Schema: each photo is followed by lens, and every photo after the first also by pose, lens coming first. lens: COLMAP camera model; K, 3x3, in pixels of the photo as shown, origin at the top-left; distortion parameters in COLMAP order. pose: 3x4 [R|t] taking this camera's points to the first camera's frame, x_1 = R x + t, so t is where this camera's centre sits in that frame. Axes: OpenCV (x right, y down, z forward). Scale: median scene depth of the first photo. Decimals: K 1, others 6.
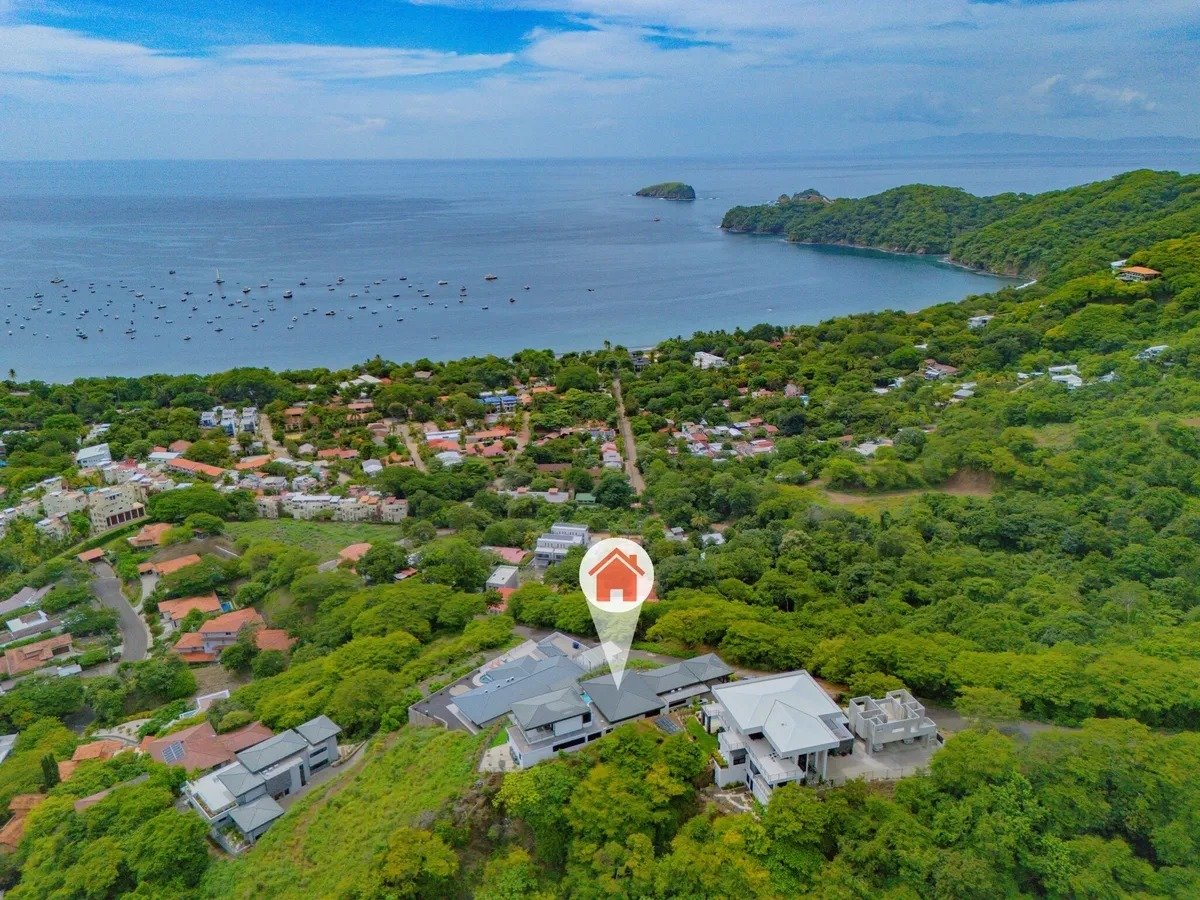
lens RADIAL K [[850.5, 0, 607.0], [0, 850.5, 457.2], [0, 0, 1]] dist [0.105539, -0.134521]
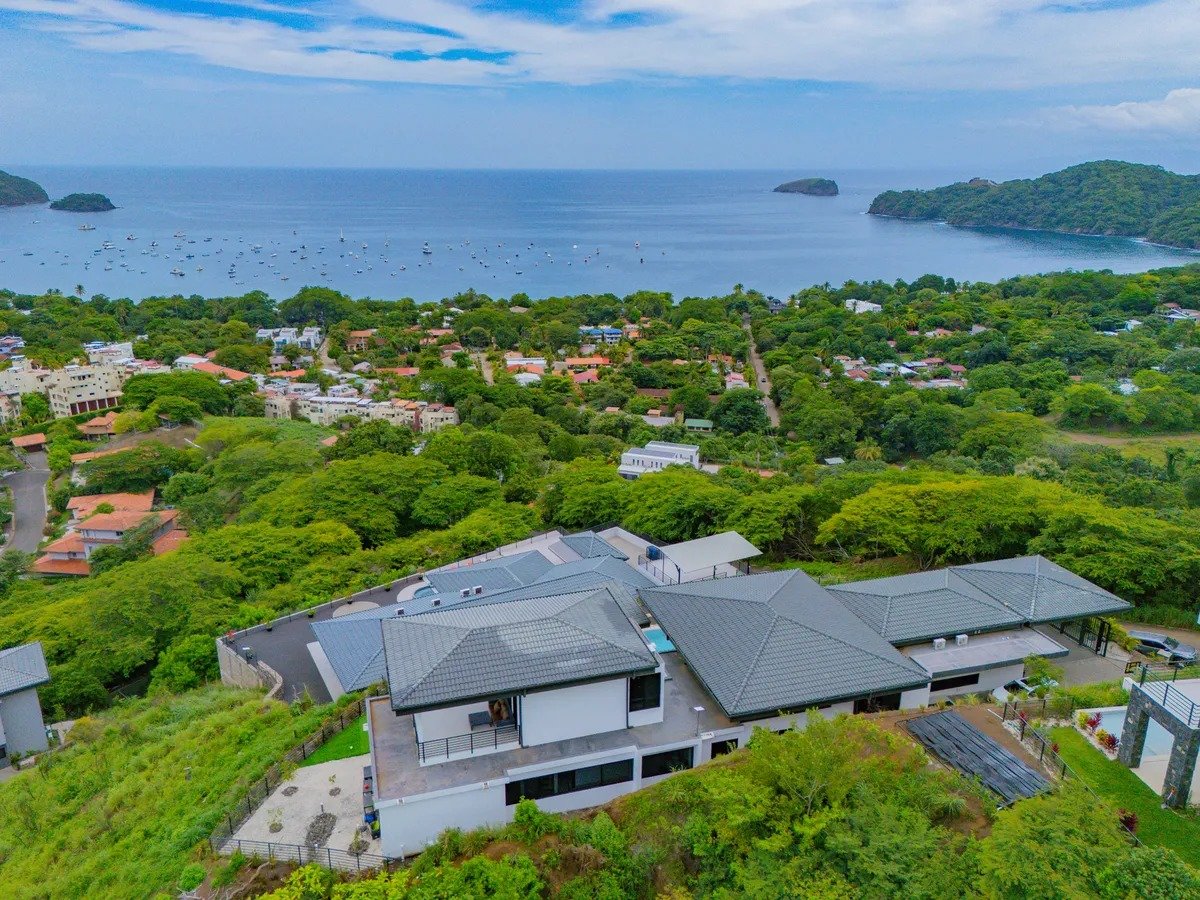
lens RADIAL K [[872.5, 0, 610.4], [0, 872.5, 455.6], [0, 0, 1]] dist [0.087815, -0.092678]
pose [[0.989595, 0.058301, -0.131541, -0.000456], [-0.059413, 0.998223, -0.004540, 0.073729], [0.131043, 0.012308, 0.991300, 0.230000]]
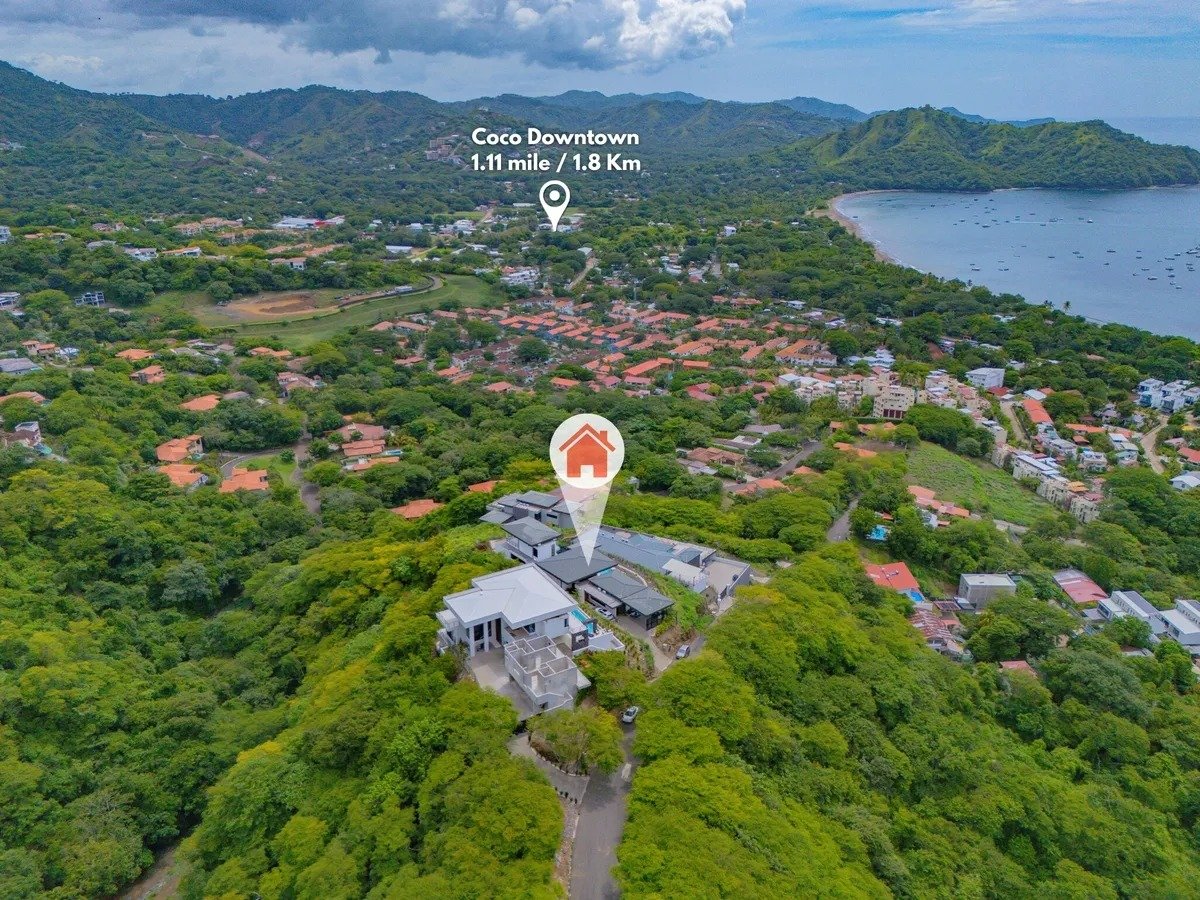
lens RADIAL K [[872.5, 0, 610.4], [0, 872.5, 455.6], [0, 0, 1]] dist [0.087815, -0.092678]
pose [[0.262715, 0.356585, -0.896564, 0.338346], [-0.321444, 0.908469, 0.267129, -0.057894], [0.909755, 0.218016, 0.353291, 0.203133]]
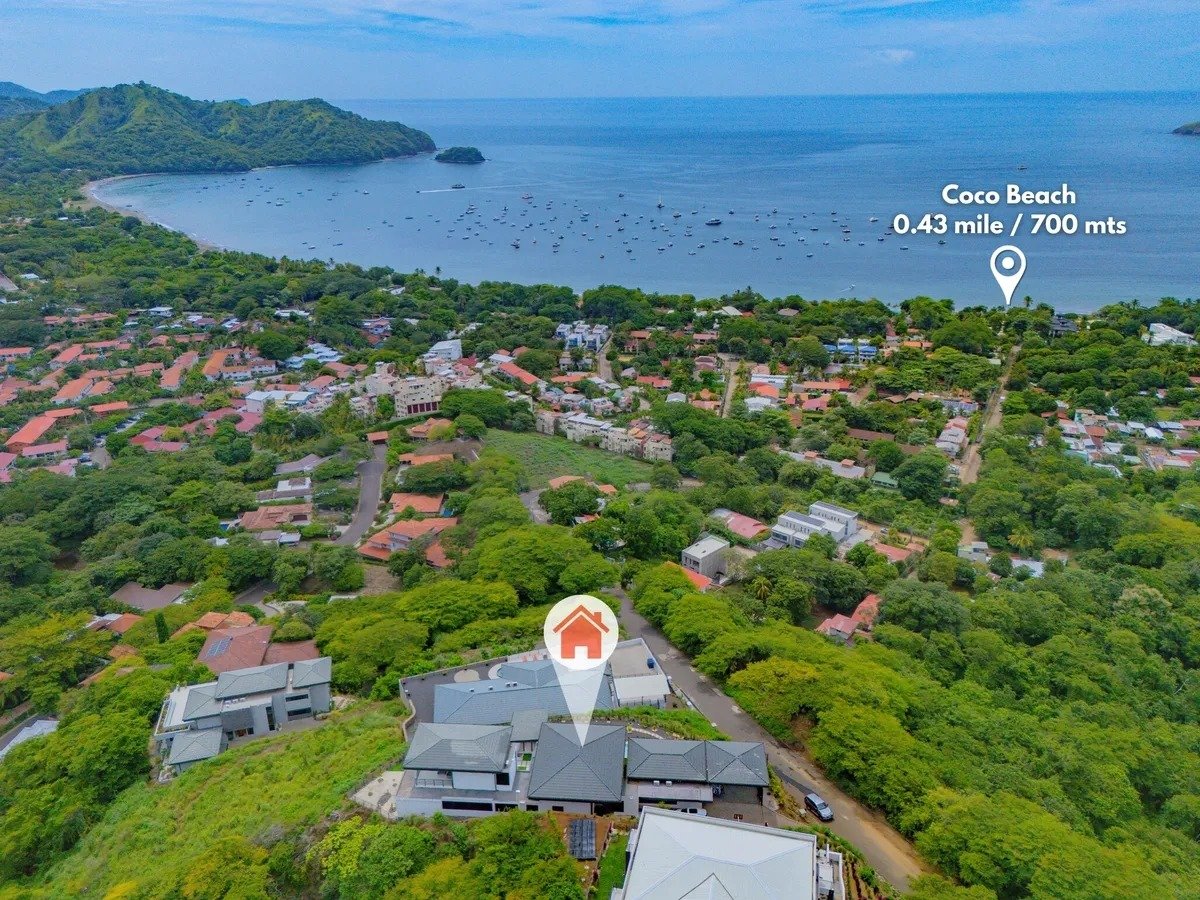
lens RADIAL K [[872.5, 0, 610.4], [0, 872.5, 455.6], [0, 0, 1]] dist [0.087815, -0.092678]
pose [[0.873721, 0.188197, -0.448547, 0.102534], [-0.162064, 0.982064, 0.096362, -0.010042], [0.458637, -0.011500, 0.888549, 0.133376]]
